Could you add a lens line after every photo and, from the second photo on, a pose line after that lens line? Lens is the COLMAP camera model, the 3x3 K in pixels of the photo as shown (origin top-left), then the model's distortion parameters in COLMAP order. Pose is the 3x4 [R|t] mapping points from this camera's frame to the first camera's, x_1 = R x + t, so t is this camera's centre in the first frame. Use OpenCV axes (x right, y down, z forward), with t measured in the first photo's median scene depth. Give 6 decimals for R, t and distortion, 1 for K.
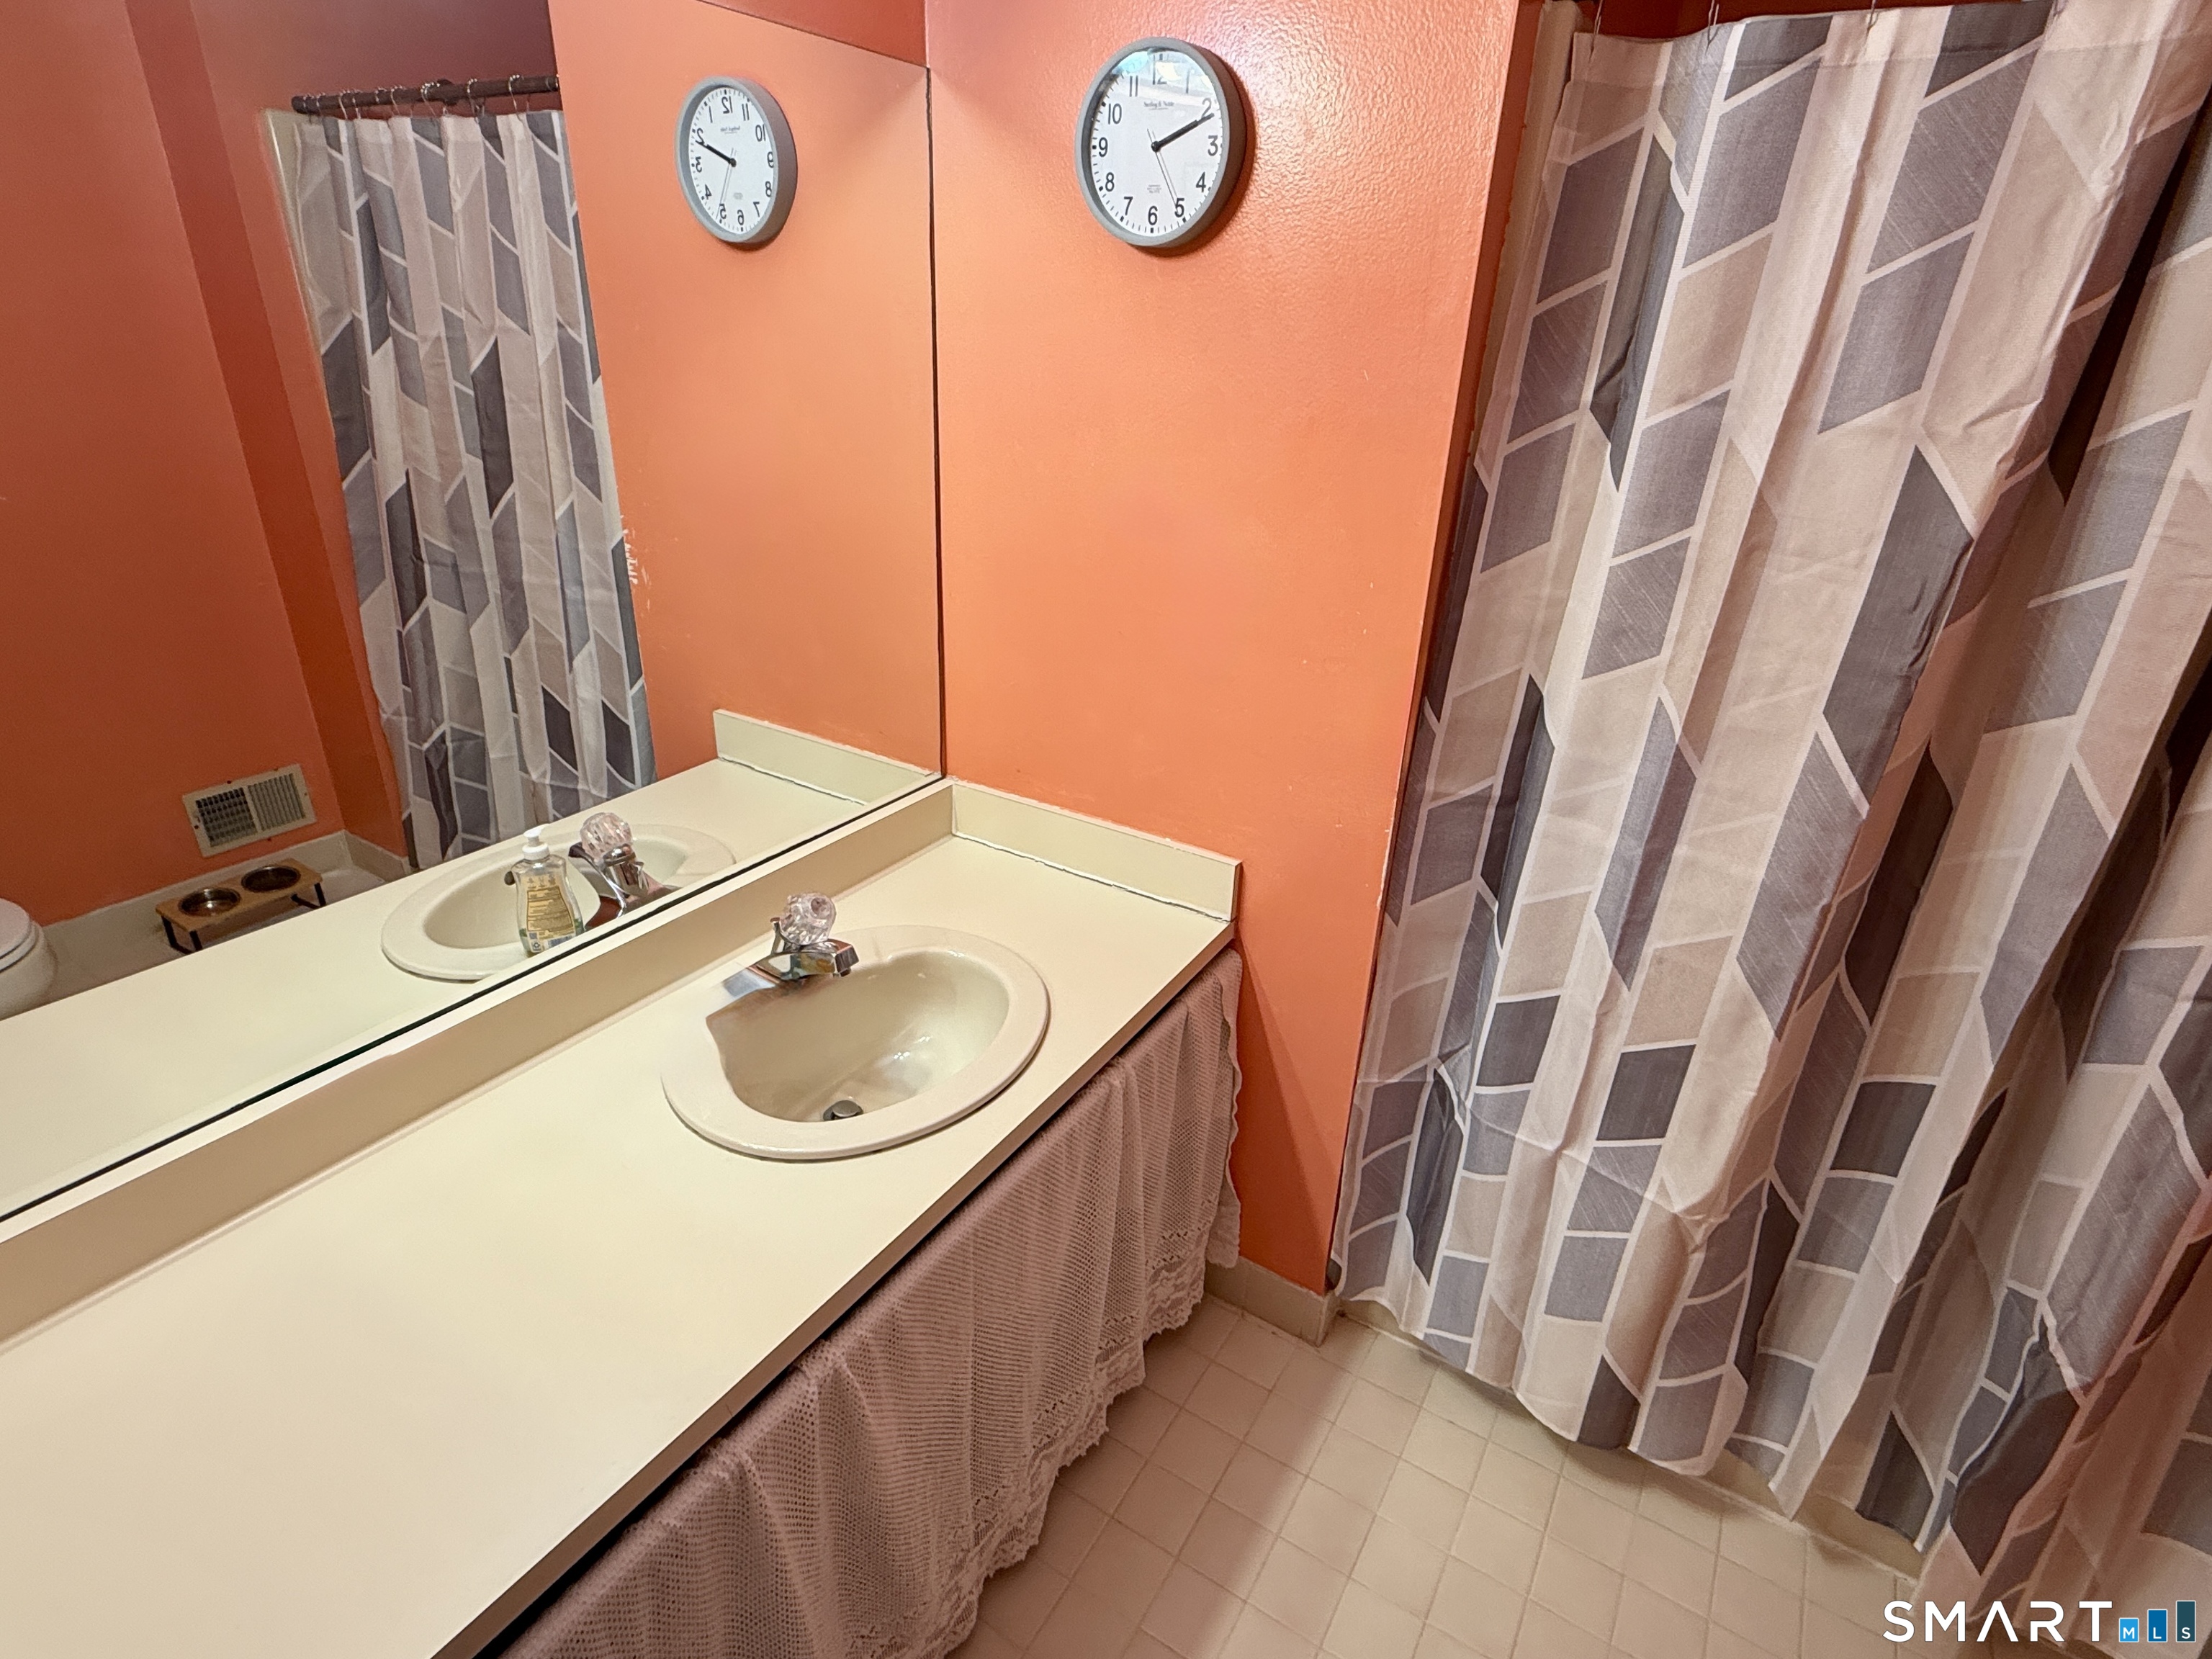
lens RADIAL K [[1125.1, 0, 1106.0], [0, 1125.1, 829.5], [0, 0, 1]] dist [0.004258, 0.000646]
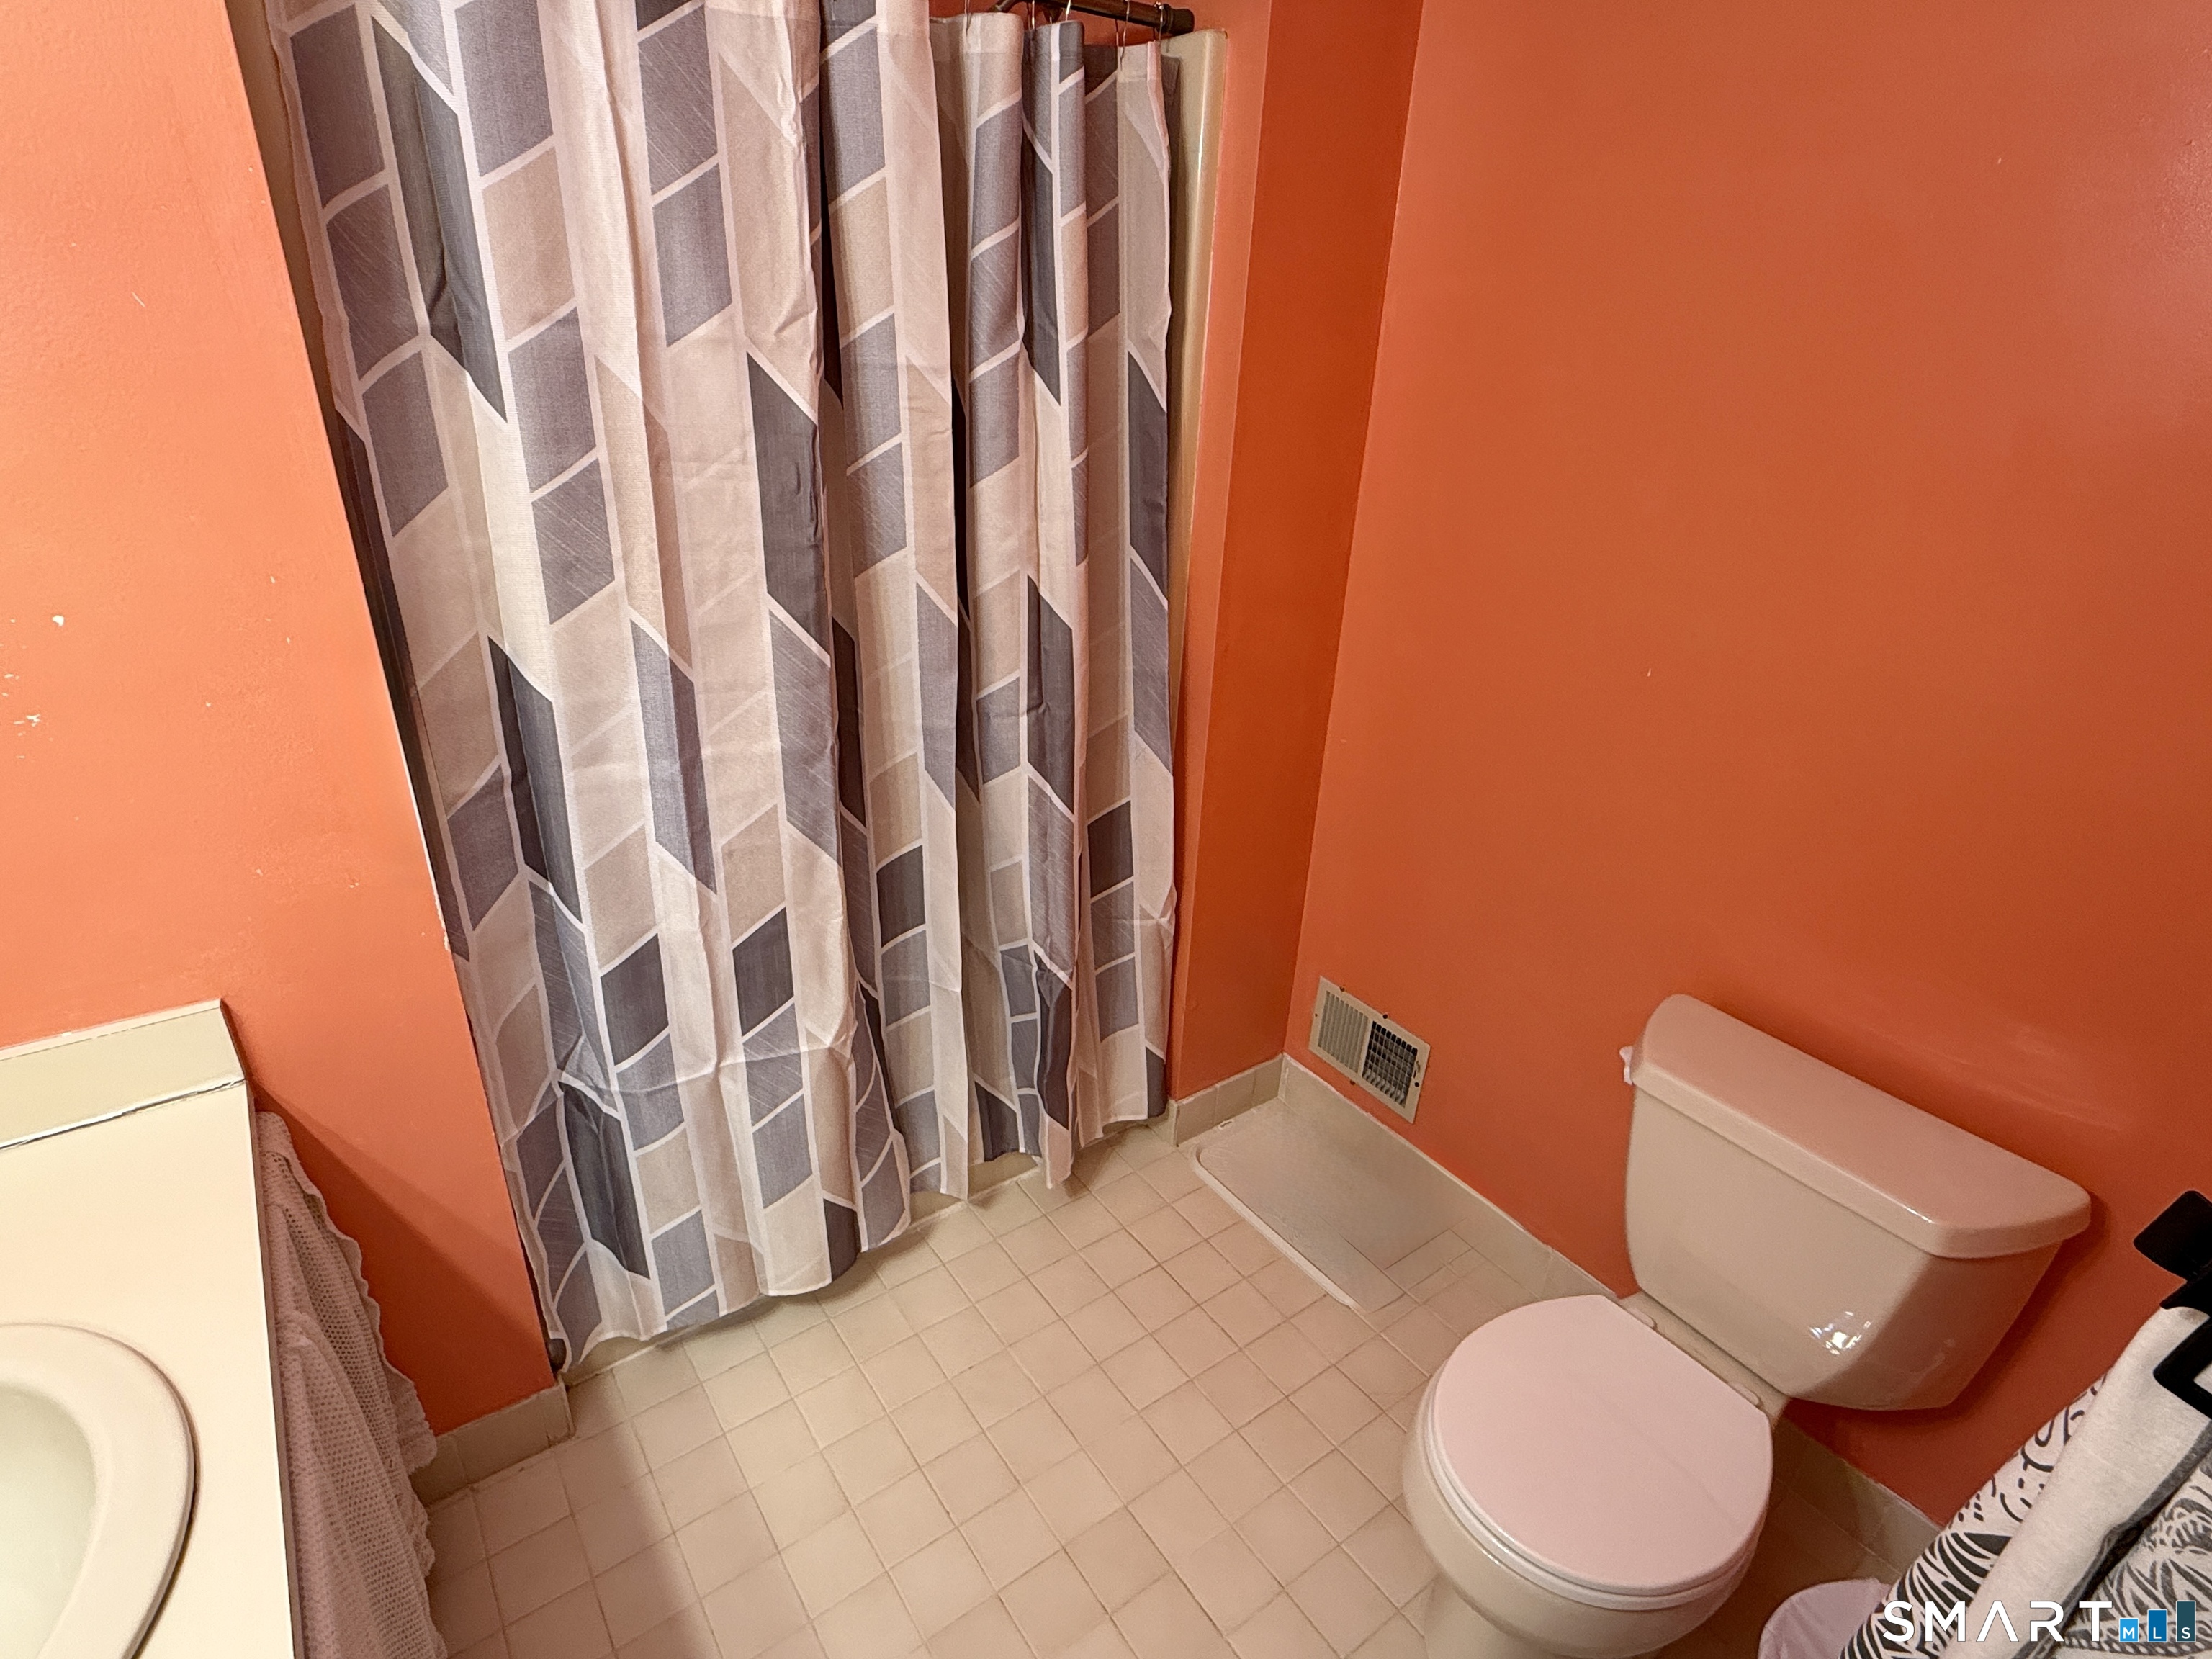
lens RADIAL K [[1125.1, 0, 1106.0], [0, 1125.1, 829.5], [0, 0, 1]] dist [0.004258, 0.000646]
pose [[0.379647, -0.412986, 0.827835, -0.248872], [0.361106, 0.890000, 0.278395, -0.073520], [-0.851746, 0.193244, 0.487018, 0.171340]]
